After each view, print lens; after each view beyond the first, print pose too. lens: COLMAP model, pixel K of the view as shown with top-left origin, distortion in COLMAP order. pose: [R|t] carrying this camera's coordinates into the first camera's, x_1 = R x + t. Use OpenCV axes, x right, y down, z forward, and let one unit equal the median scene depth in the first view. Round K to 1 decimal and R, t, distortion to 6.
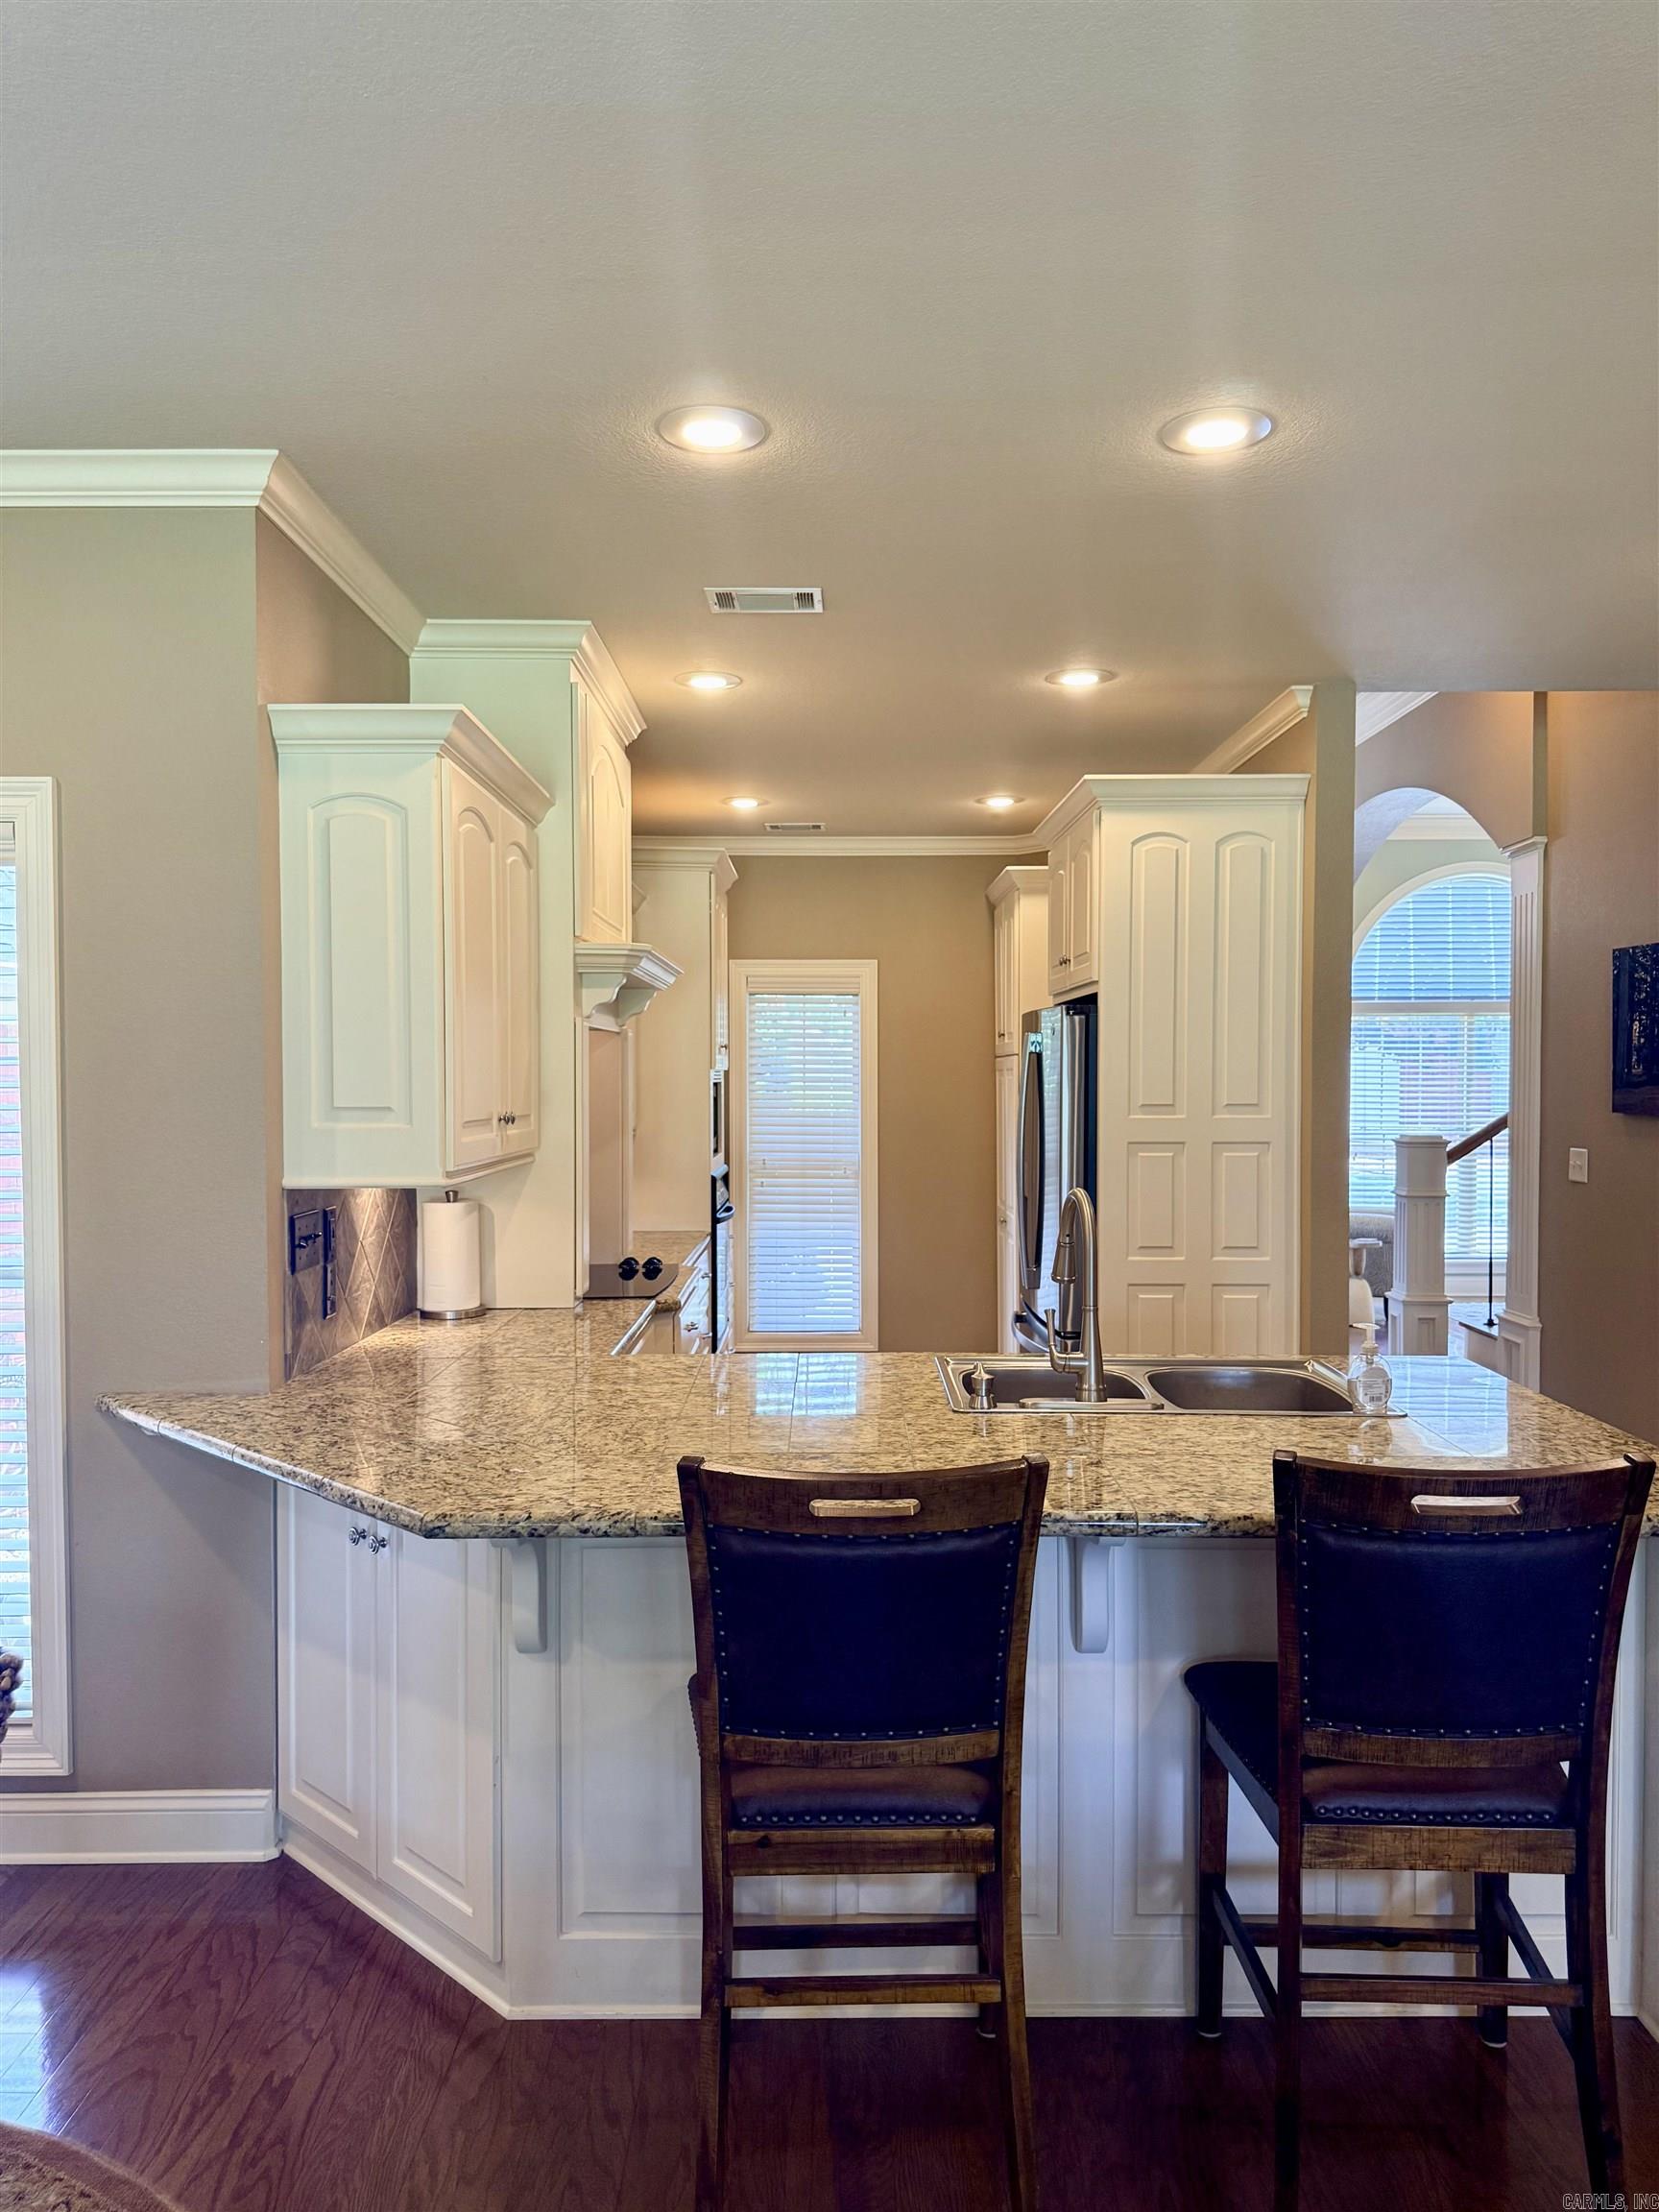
lens RADIAL K [[1573.2, 0, 868.9], [0, 1573.2, 1129.5], [0, 0, 1]] dist [0.030326, -0.046533]
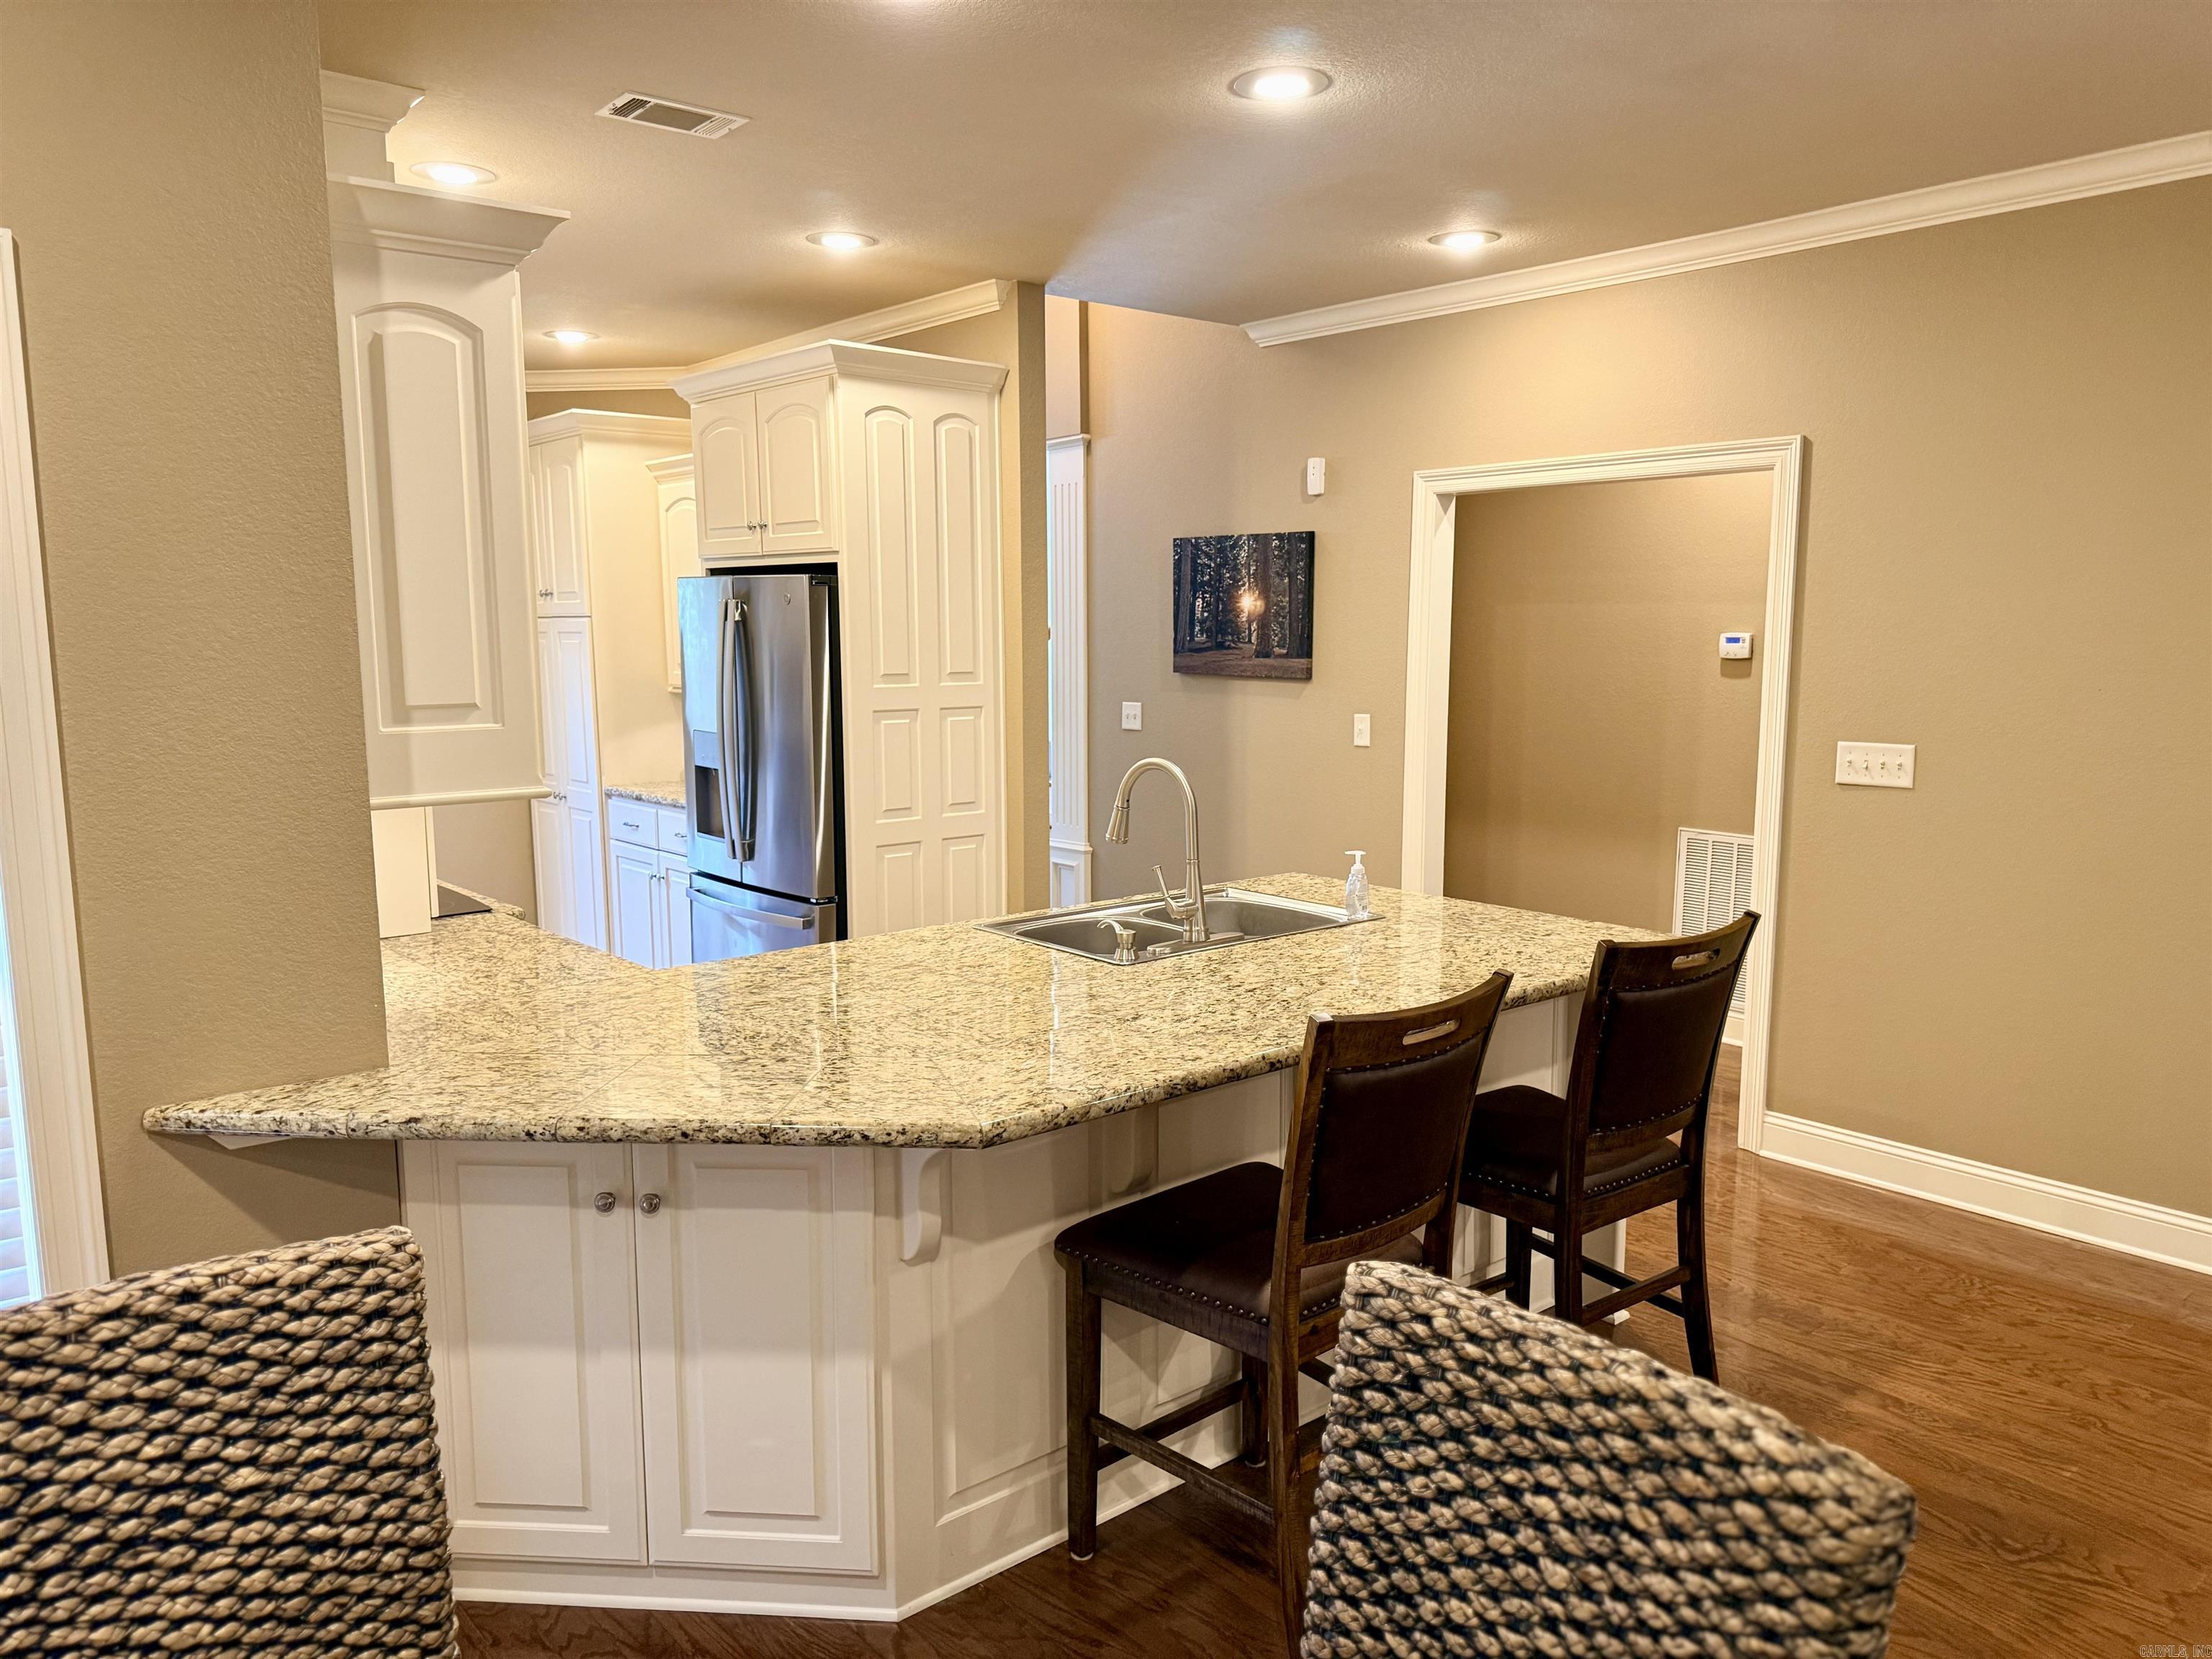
lens RADIAL K [[1573.2, 0, 1117.5], [0, 1573.2, 836.1], [0, 0, 1]] dist [0.030326, -0.046533]
pose [[0.754346, -0.085997, 0.650820, -0.517458], [0.020471, 0.993982, 0.107613, -0.023882], [-0.656158, -0.067854, 0.751567, 0.137638]]
